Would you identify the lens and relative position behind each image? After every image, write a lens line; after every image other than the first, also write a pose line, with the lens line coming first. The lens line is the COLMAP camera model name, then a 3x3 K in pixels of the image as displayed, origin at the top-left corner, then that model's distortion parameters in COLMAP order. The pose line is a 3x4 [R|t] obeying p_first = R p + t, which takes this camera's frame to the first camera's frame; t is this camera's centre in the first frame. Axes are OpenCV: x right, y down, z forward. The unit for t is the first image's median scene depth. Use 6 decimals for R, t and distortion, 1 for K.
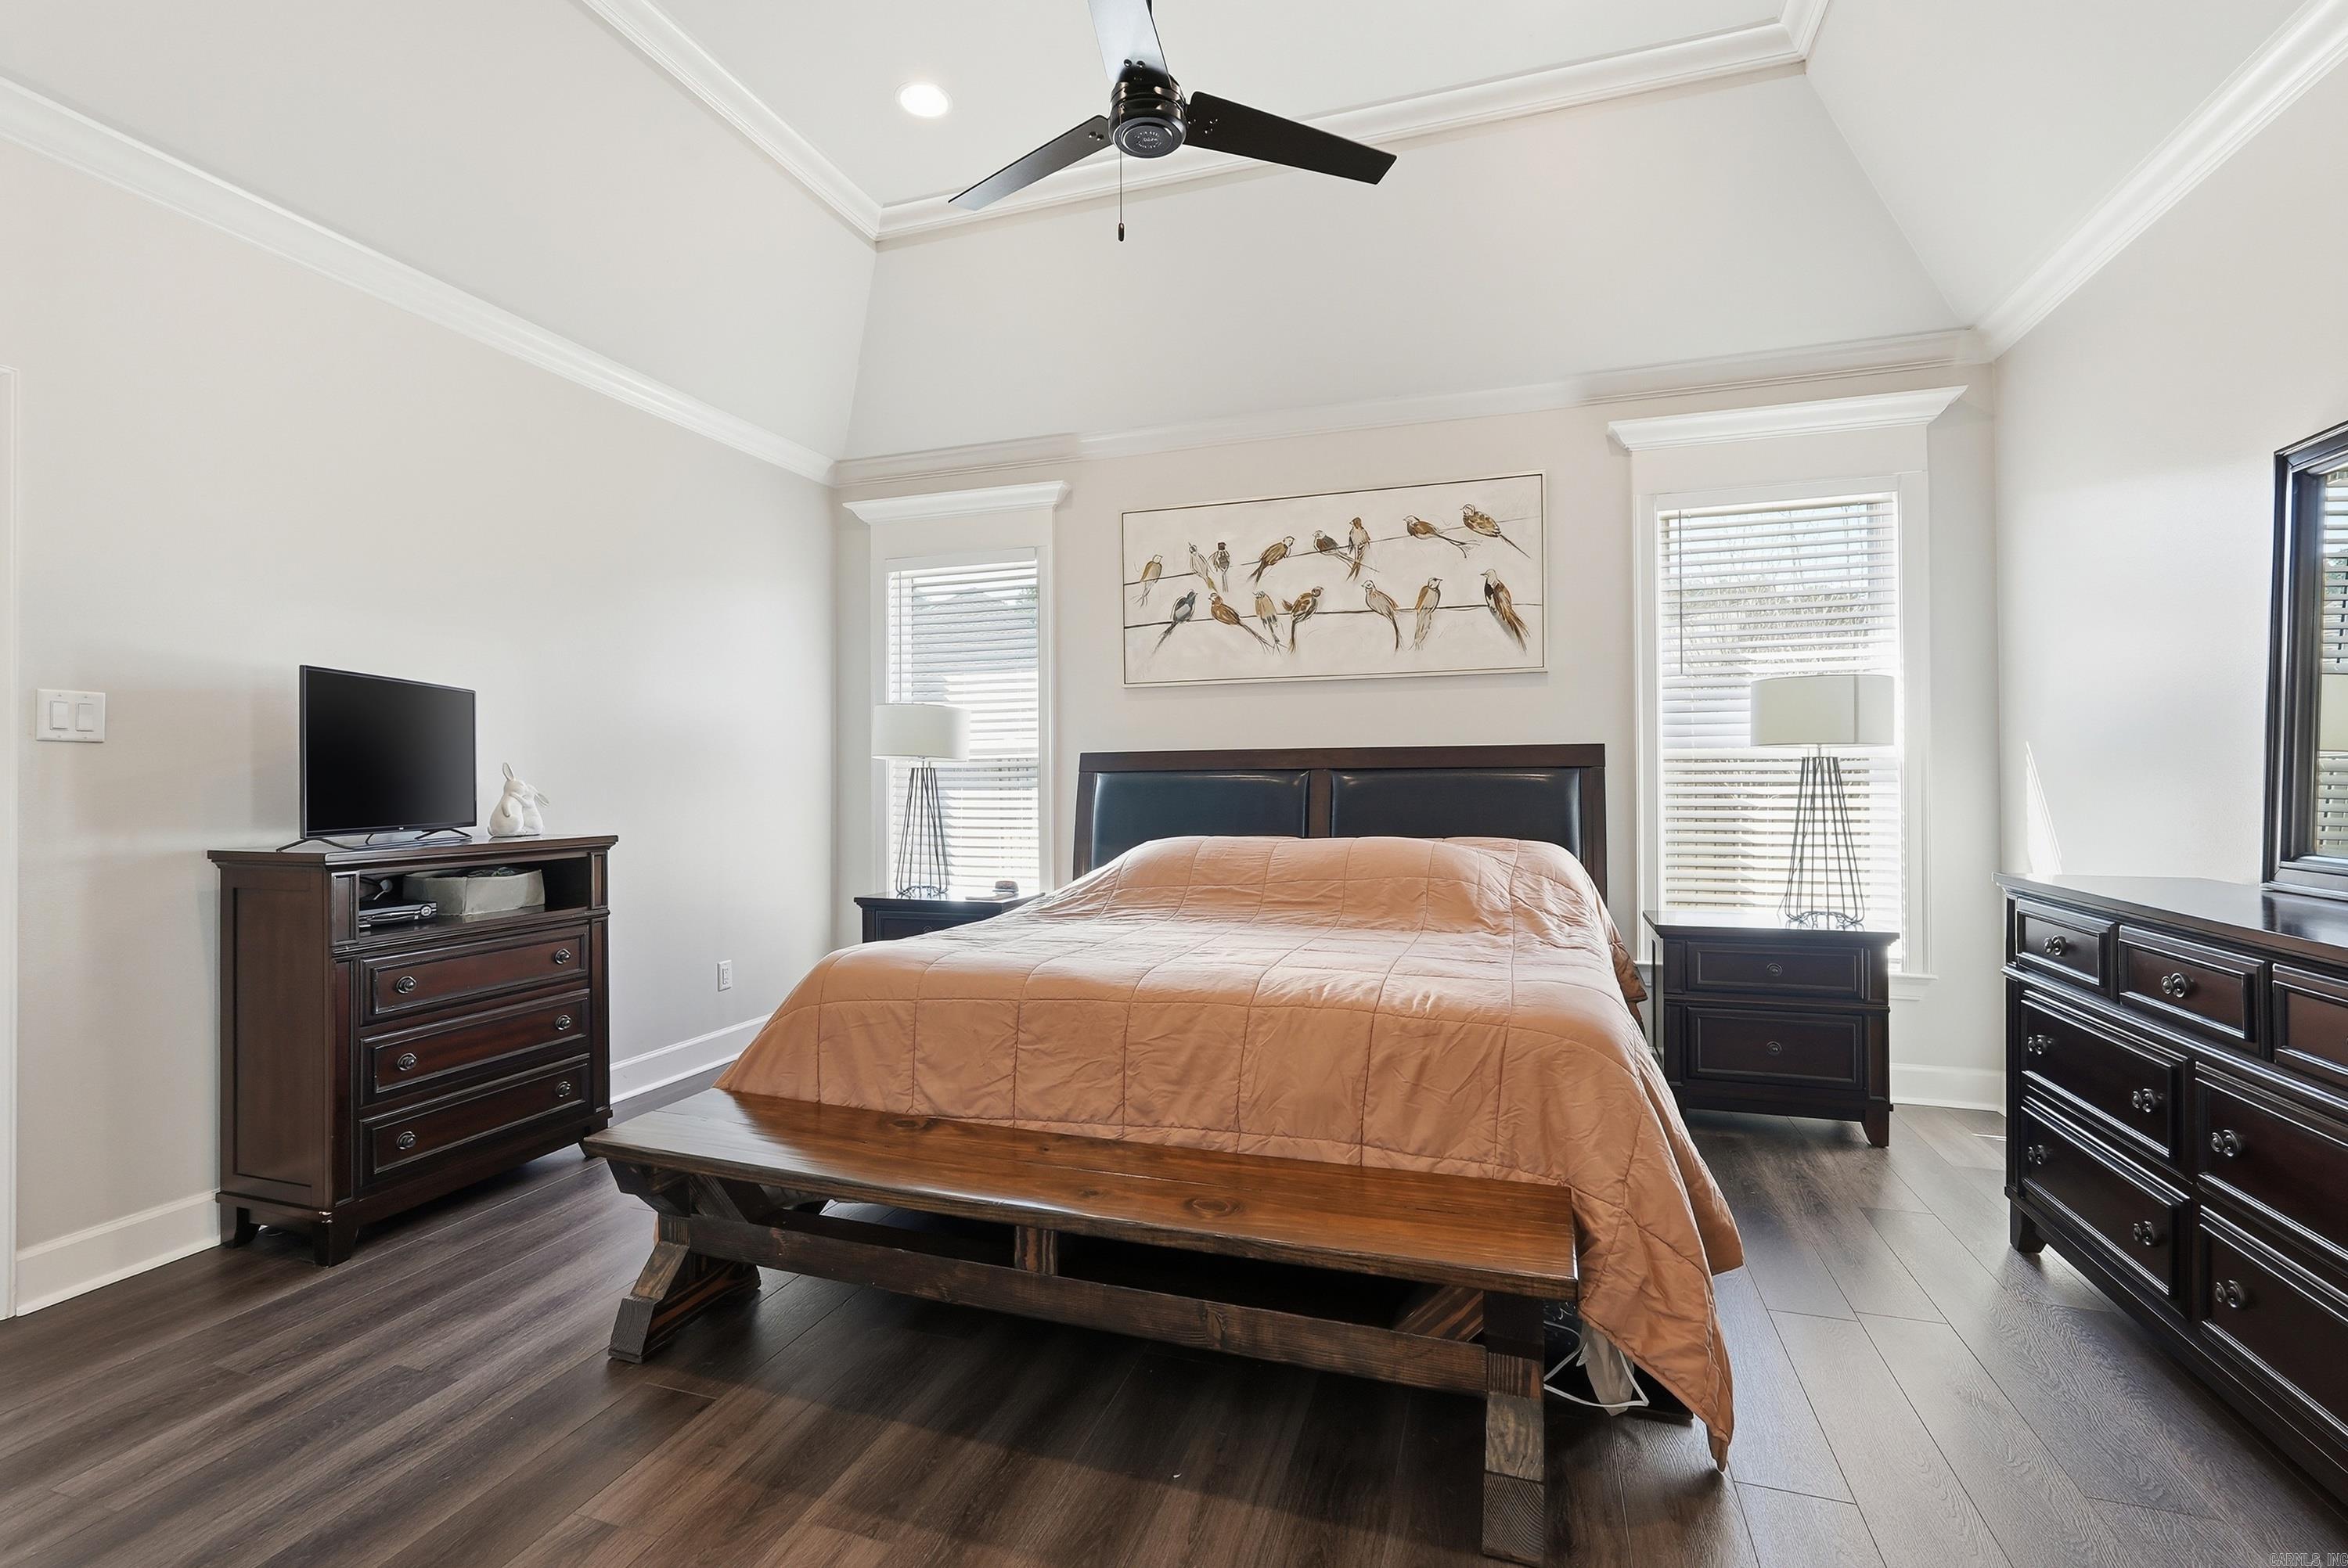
lens RADIAL K [[1049.8, 0, 1165.2], [0, 1049.8, 778.0], [0, 0, 1]] dist [0.006112, 0.000742]
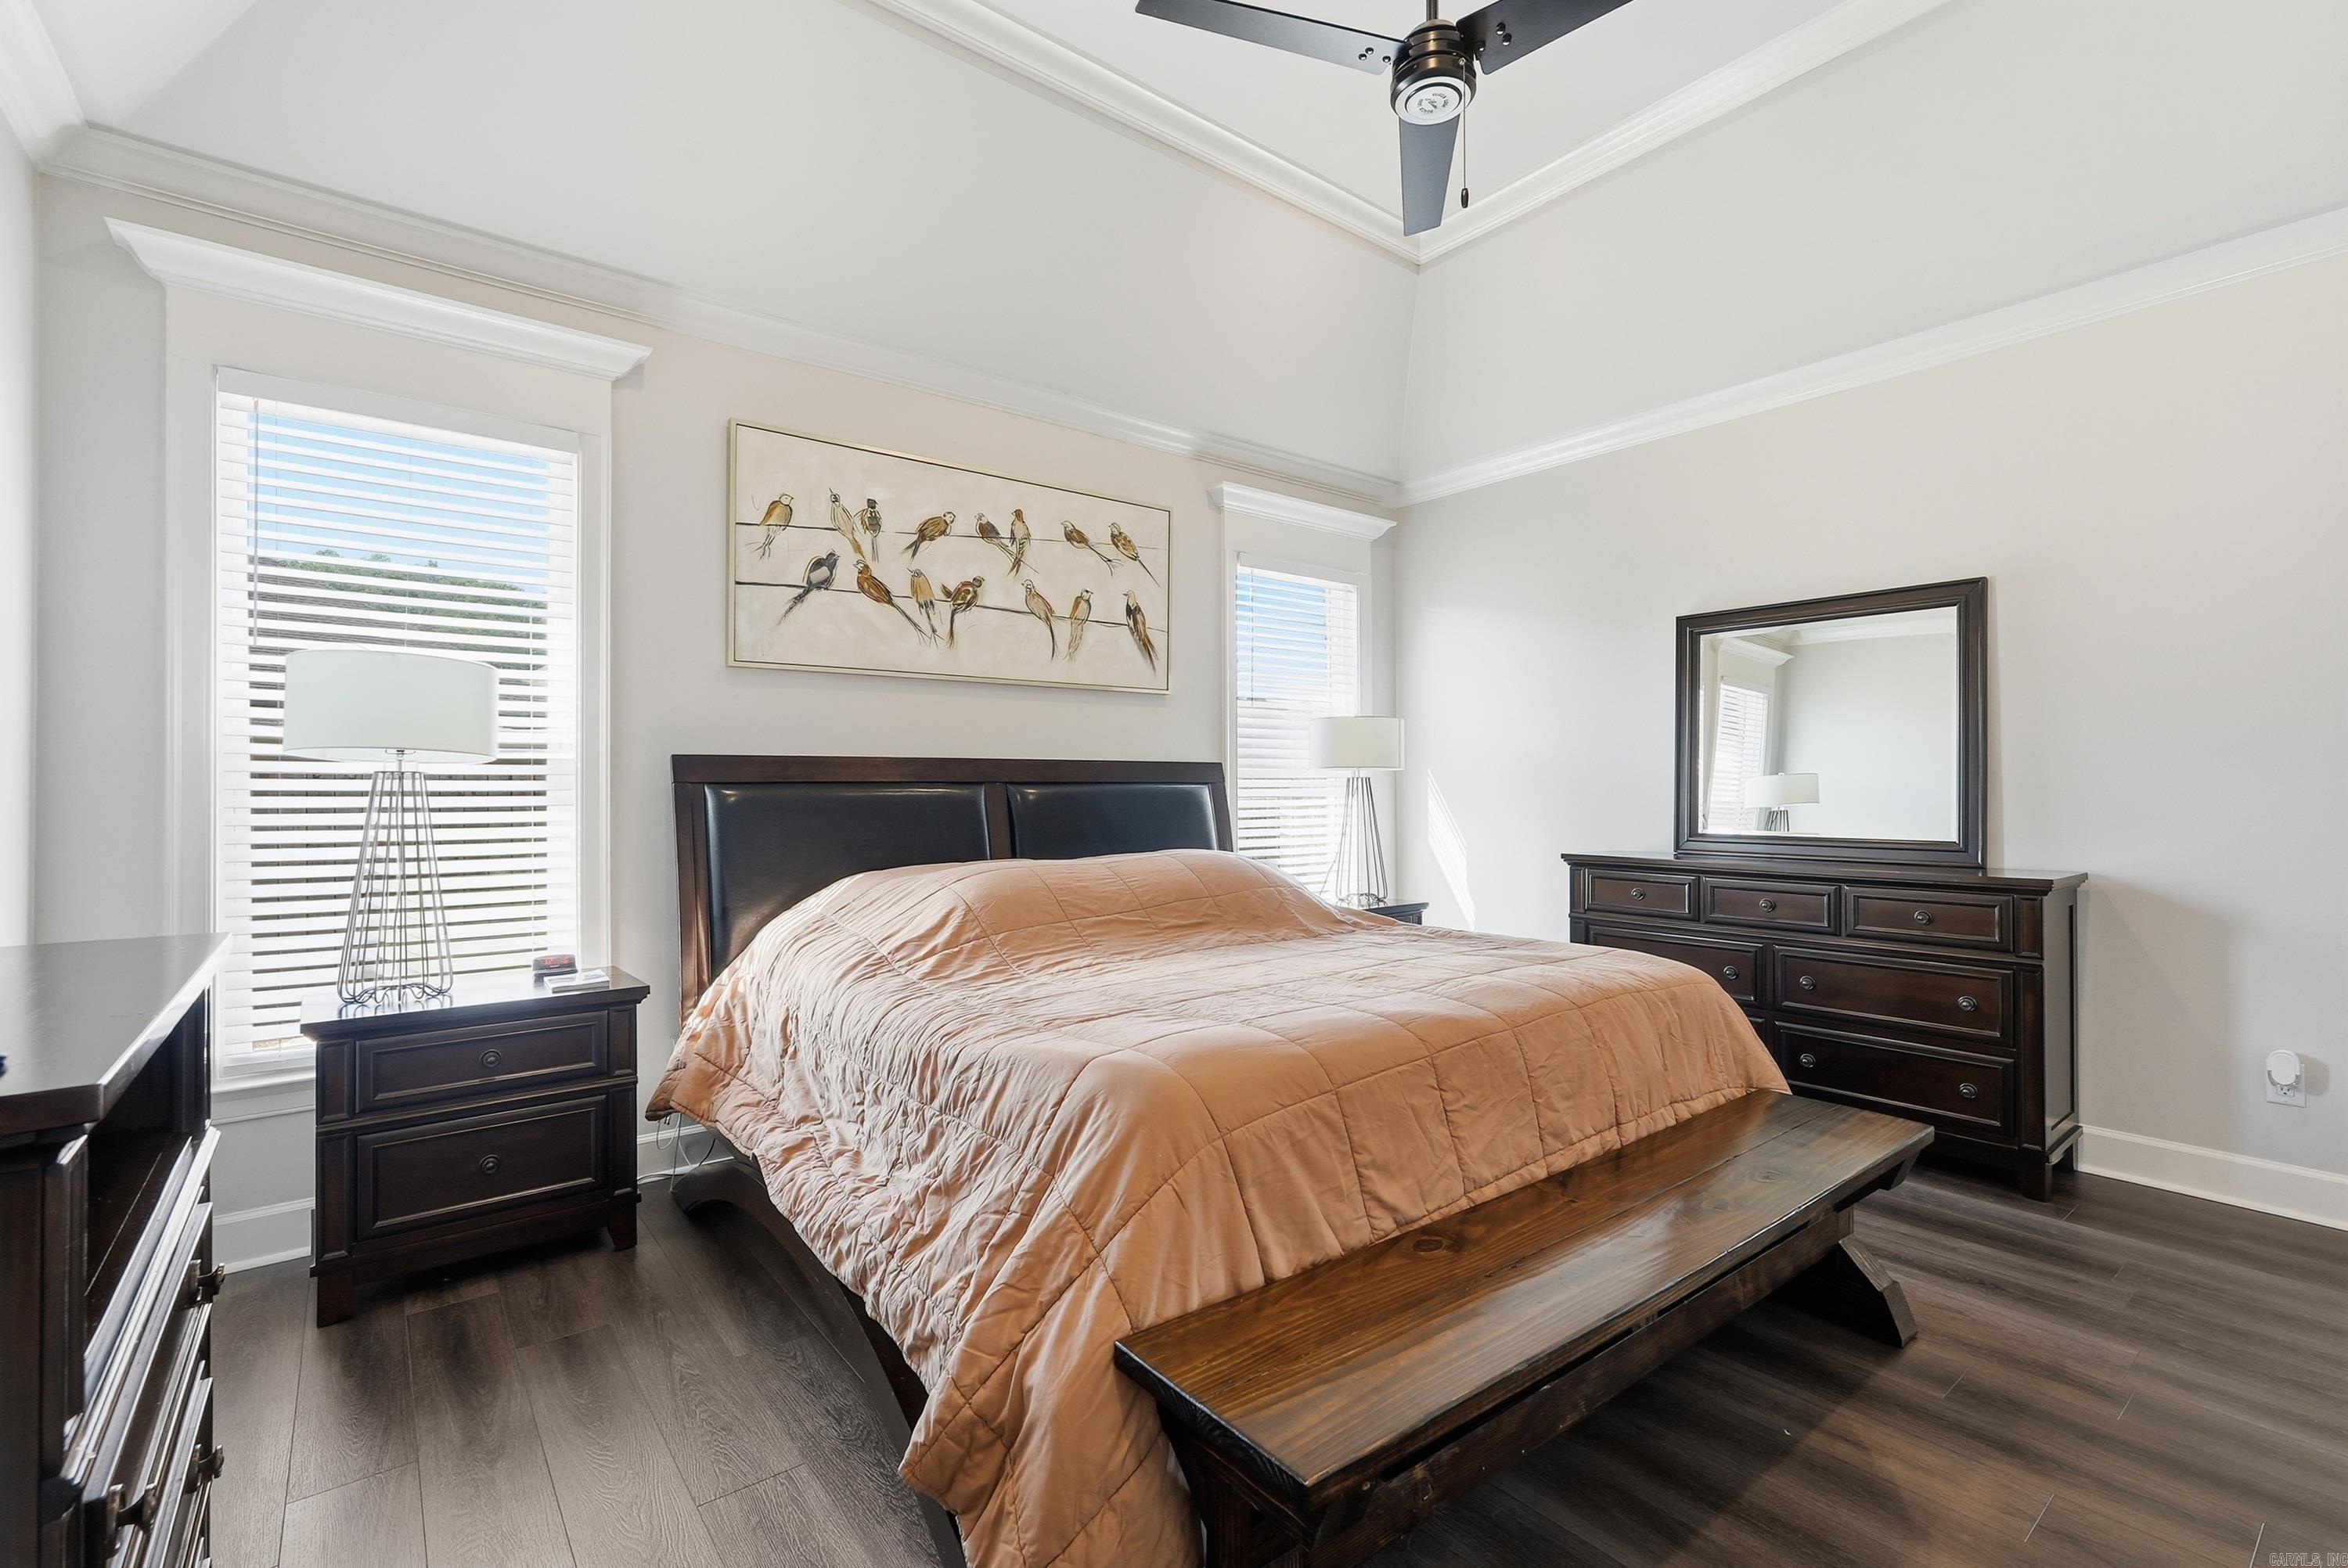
lens RADIAL K [[1049.8, 0, 1172.8], [0, 1049.8, 785.0], [0, 0, 1]] dist [0.006112, 0.000742]
pose [[0.546444, 0.005472, 0.837478, -0.508413], [0.001824, 0.999969, -0.007724, 0.001105], [-0.837494, 0.005749, 0.546417, 0.381011]]
